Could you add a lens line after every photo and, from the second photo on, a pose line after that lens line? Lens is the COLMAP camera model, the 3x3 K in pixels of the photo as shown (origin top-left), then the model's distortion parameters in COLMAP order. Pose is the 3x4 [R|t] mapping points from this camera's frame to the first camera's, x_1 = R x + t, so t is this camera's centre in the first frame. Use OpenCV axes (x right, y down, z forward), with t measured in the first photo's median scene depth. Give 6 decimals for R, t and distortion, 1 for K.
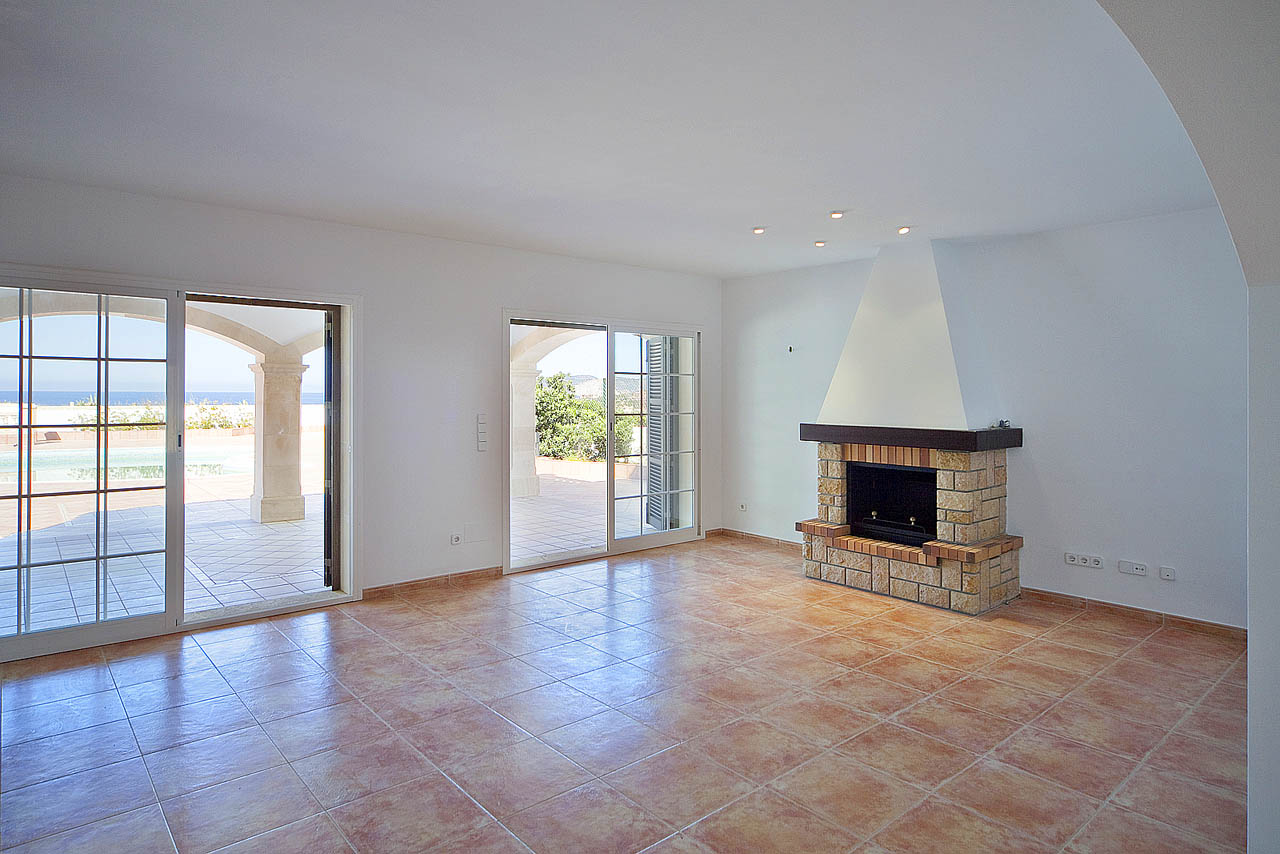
lens RADIAL K [[723.6, 0, 641.1], [0, 723.6, 426.3], [0, 0, 1]] dist [-0.005741, 0.003146]
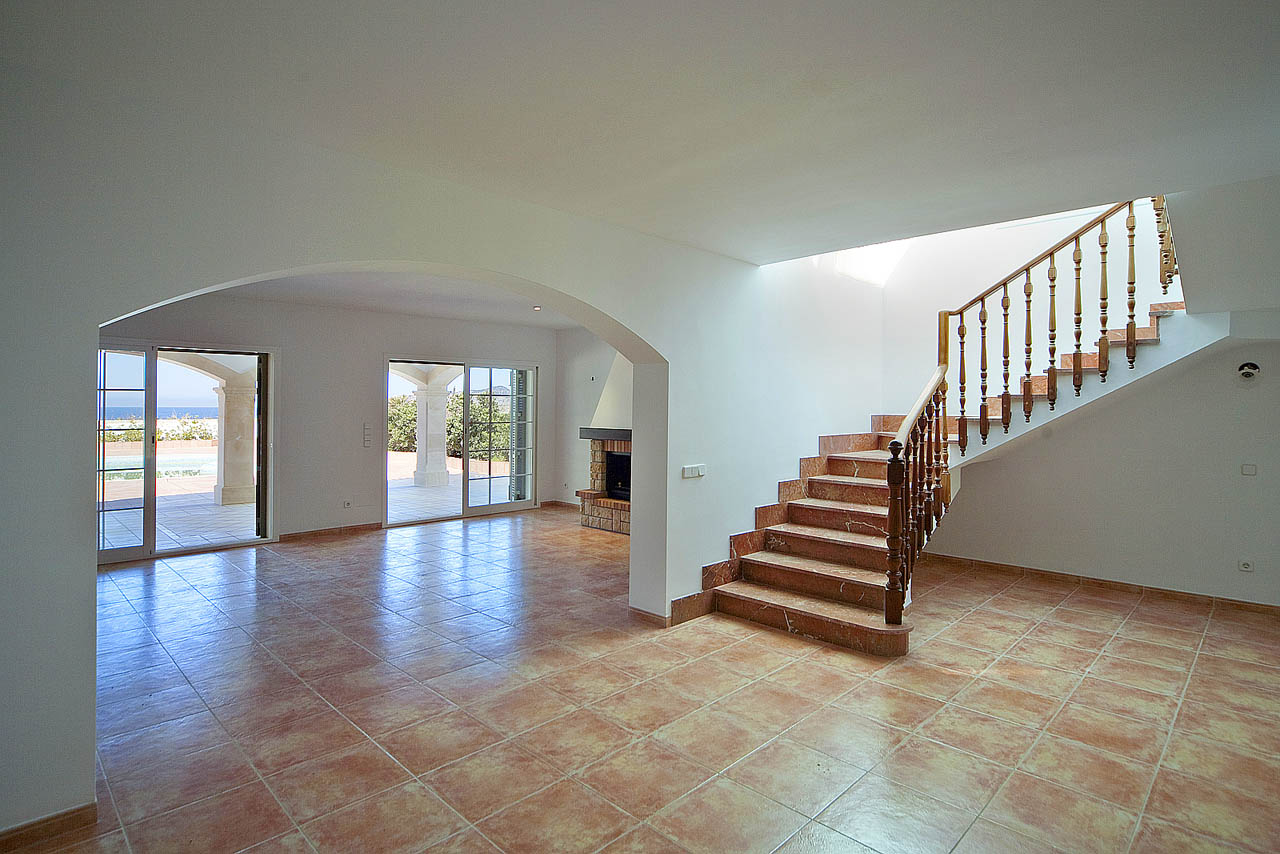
lens RADIAL K [[659.7, 0, 653.1], [0, 659.7, 415.5], [0, 0, 1]] dist [0.025633, -0.004082]
pose [[0.997954, -0.003406, 0.063843, 0.310833], [0.005538, 0.999432, -0.033249, 0.020145], [-0.063693, 0.033534, 0.997406, -0.465217]]
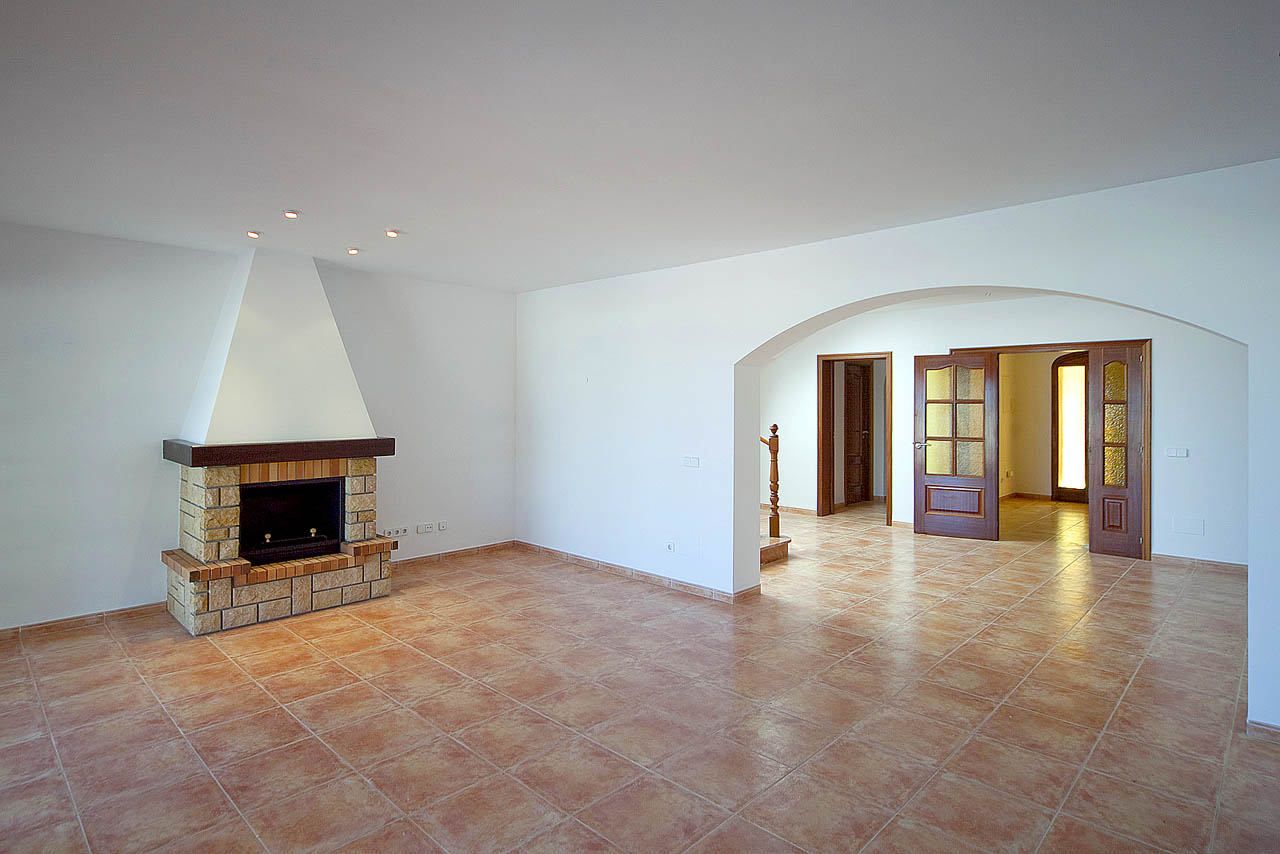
lens RADIAL K [[659.7, 0, 650.2], [0, 659.7, 413.8], [0, 0, 1]] dist [0.025633, -0.004082]
pose [[-0.089956, -0.024125, 0.995653, -0.581286], [0.033420, 0.999070, 0.027228, -0.044210], [-0.995385, 0.035724, -0.089066, 0.594035]]
